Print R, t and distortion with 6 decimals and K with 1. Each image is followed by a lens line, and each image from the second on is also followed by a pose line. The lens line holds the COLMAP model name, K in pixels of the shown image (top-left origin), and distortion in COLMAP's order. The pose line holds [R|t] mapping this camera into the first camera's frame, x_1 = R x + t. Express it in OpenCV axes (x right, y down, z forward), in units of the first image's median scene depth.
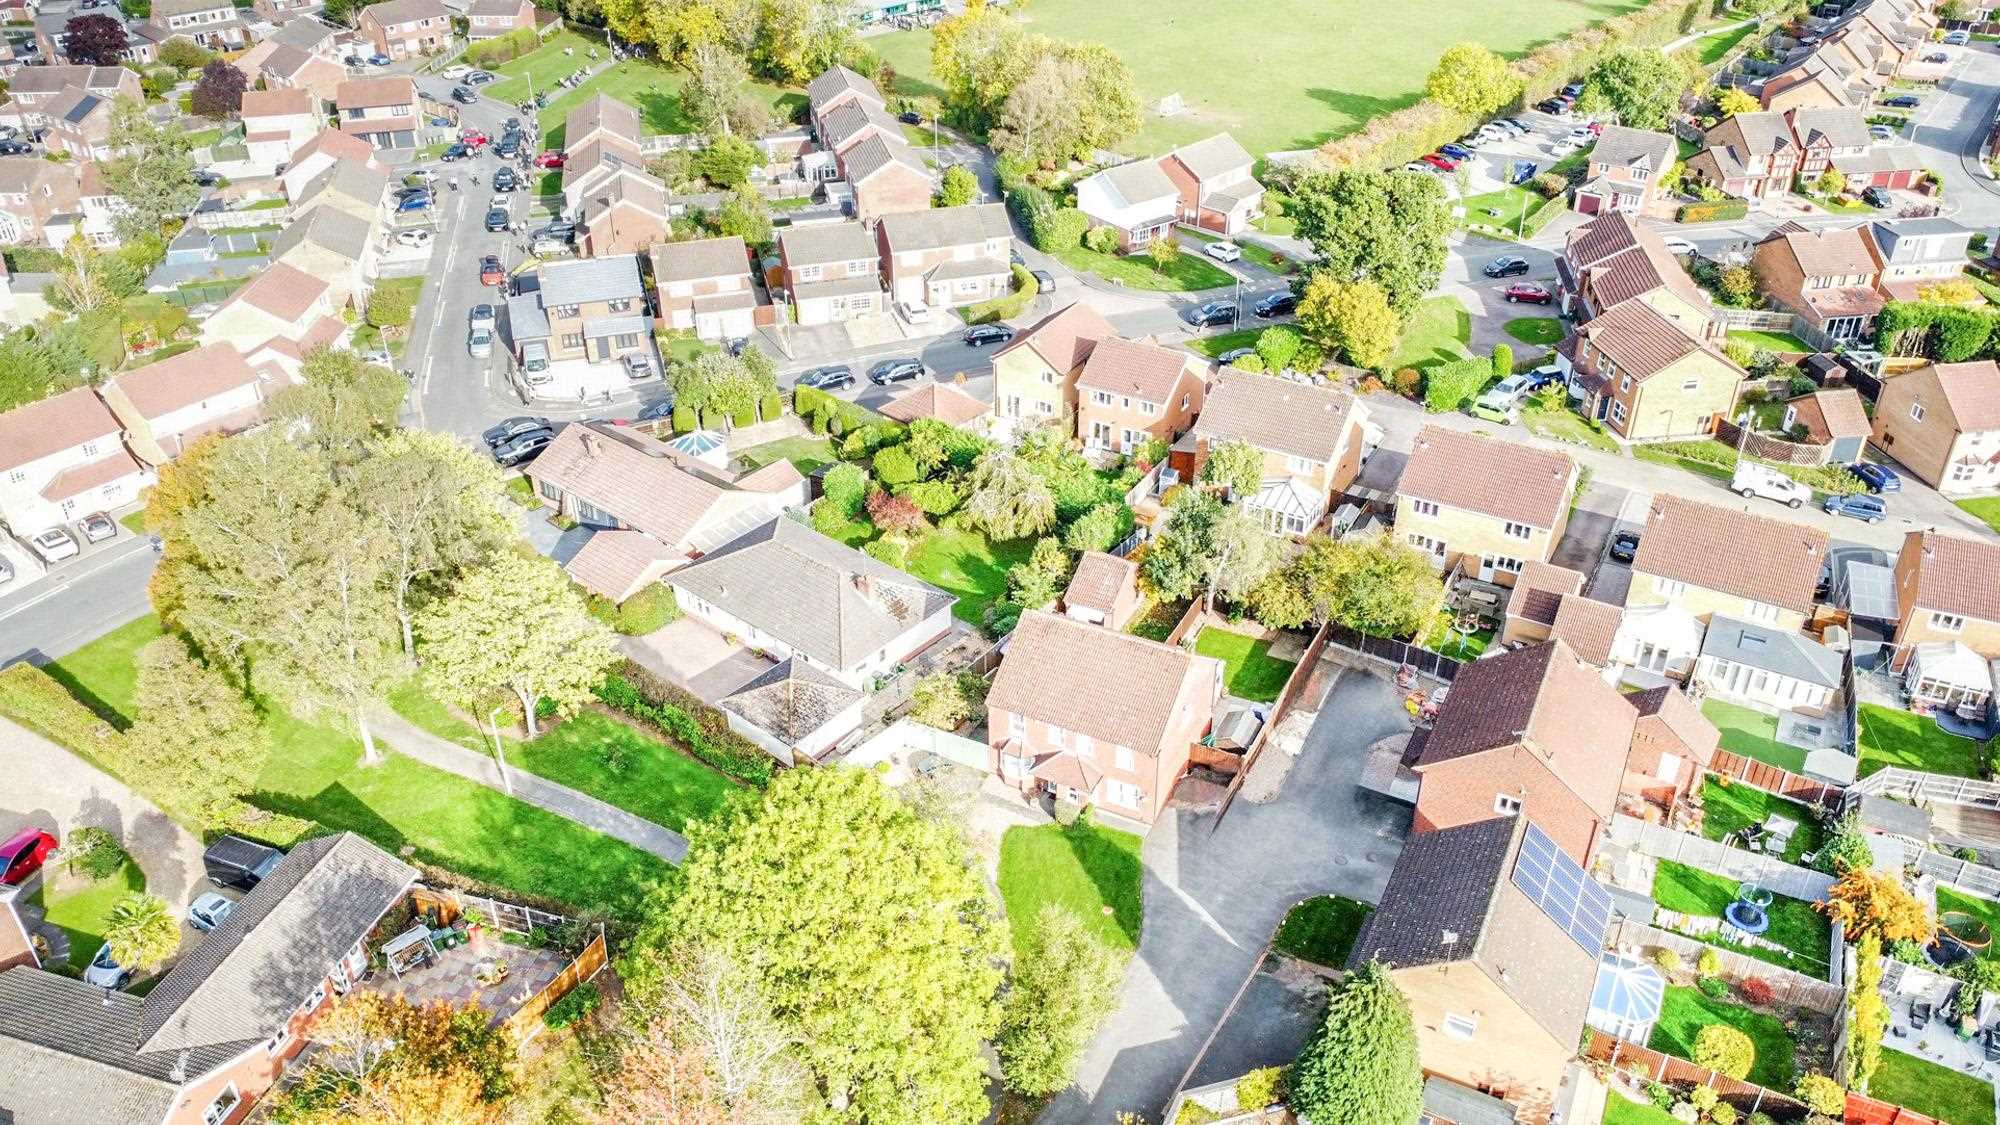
lens RADIAL K [[1485.2, 0, 1000.0], [0, 1485.2, 564.4], [0, 0, 1]] dist [-0.016063, -0.006263]
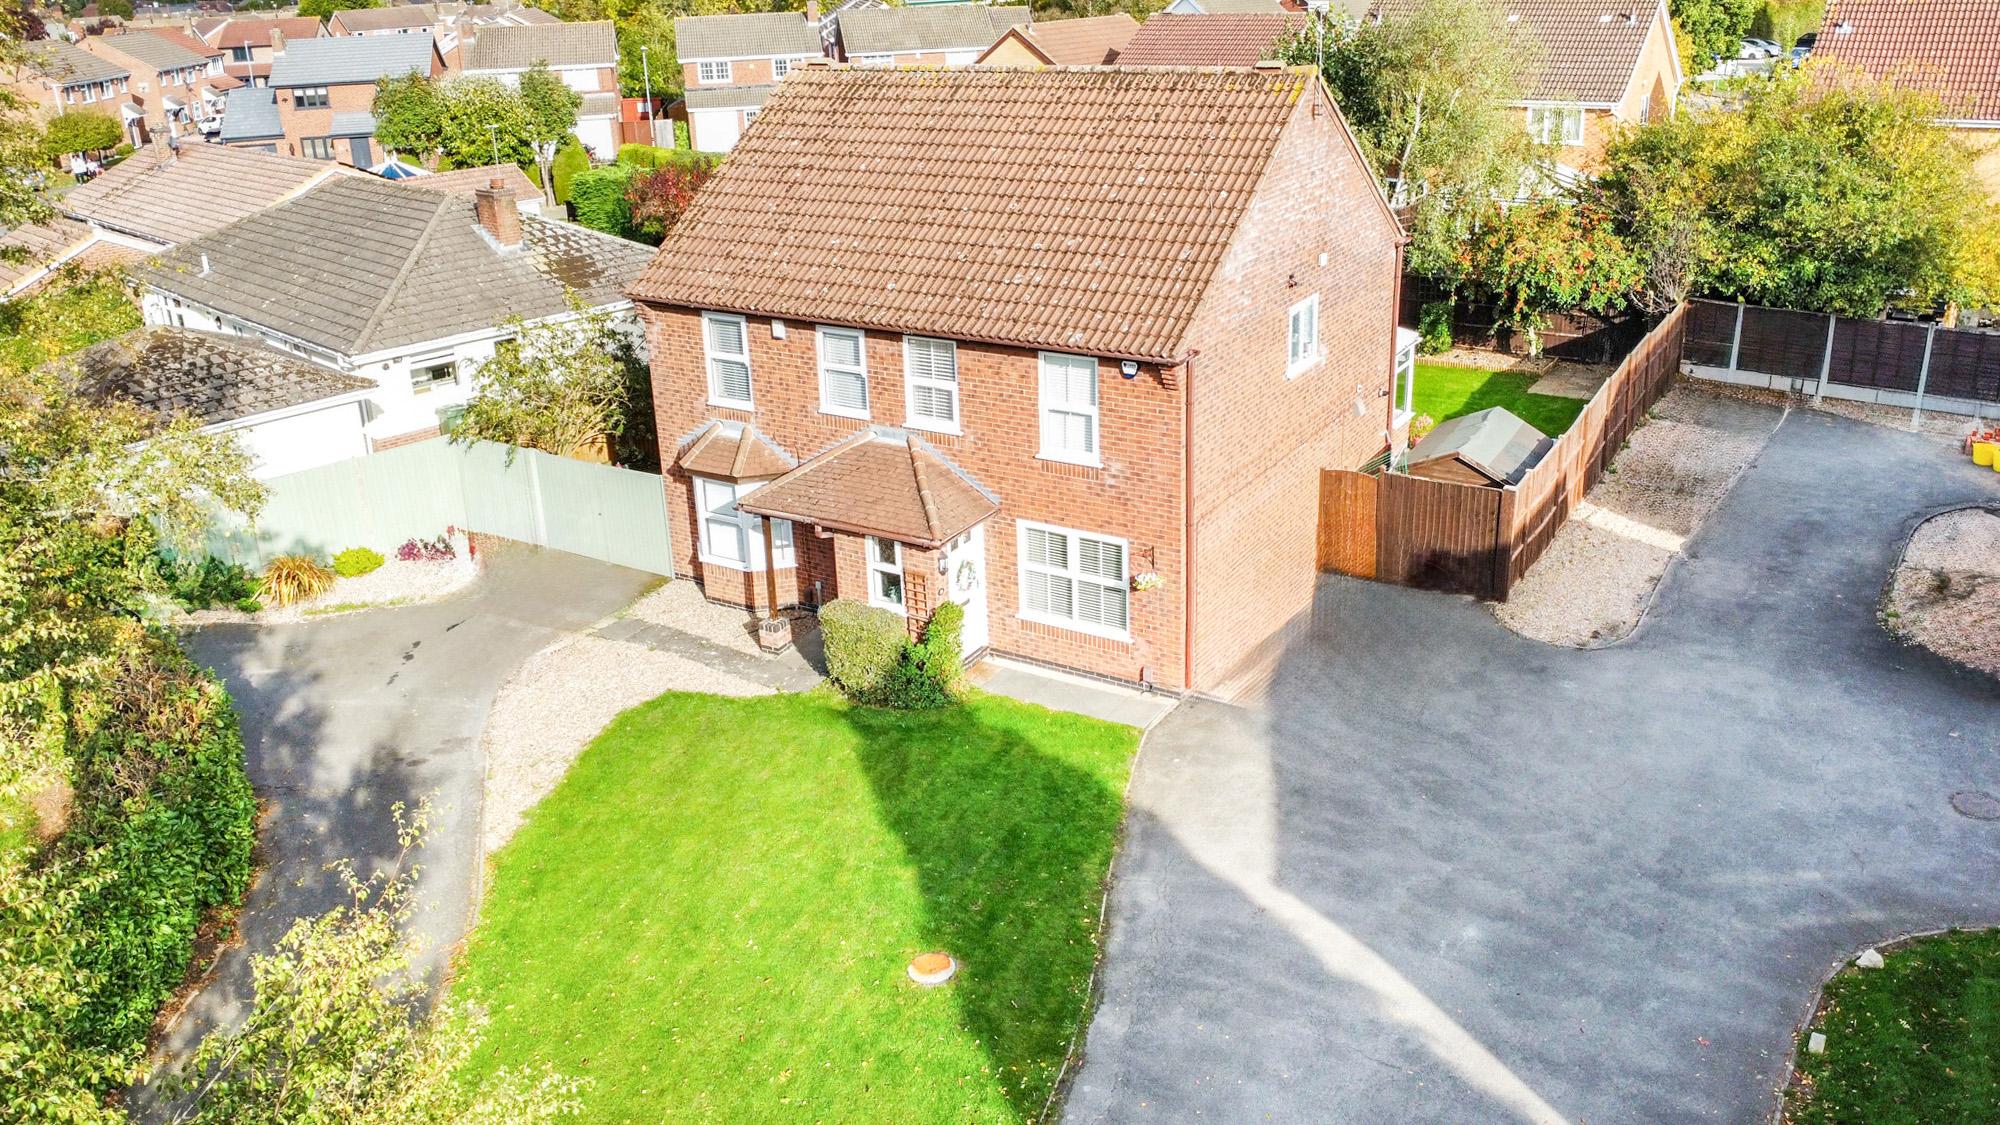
lens RADIAL K [[1485.2, 0, 999.3], [0, 1485.2, 558.0], [0, 0, 1]] dist [-0.016063, -0.006263]
pose [[0.995231, -0.008272, -0.097199, 0.096916], [-0.007613, 0.986773, -0.161930, 0.197211], [0.097252, 0.161898, 0.982004, 0.738061]]
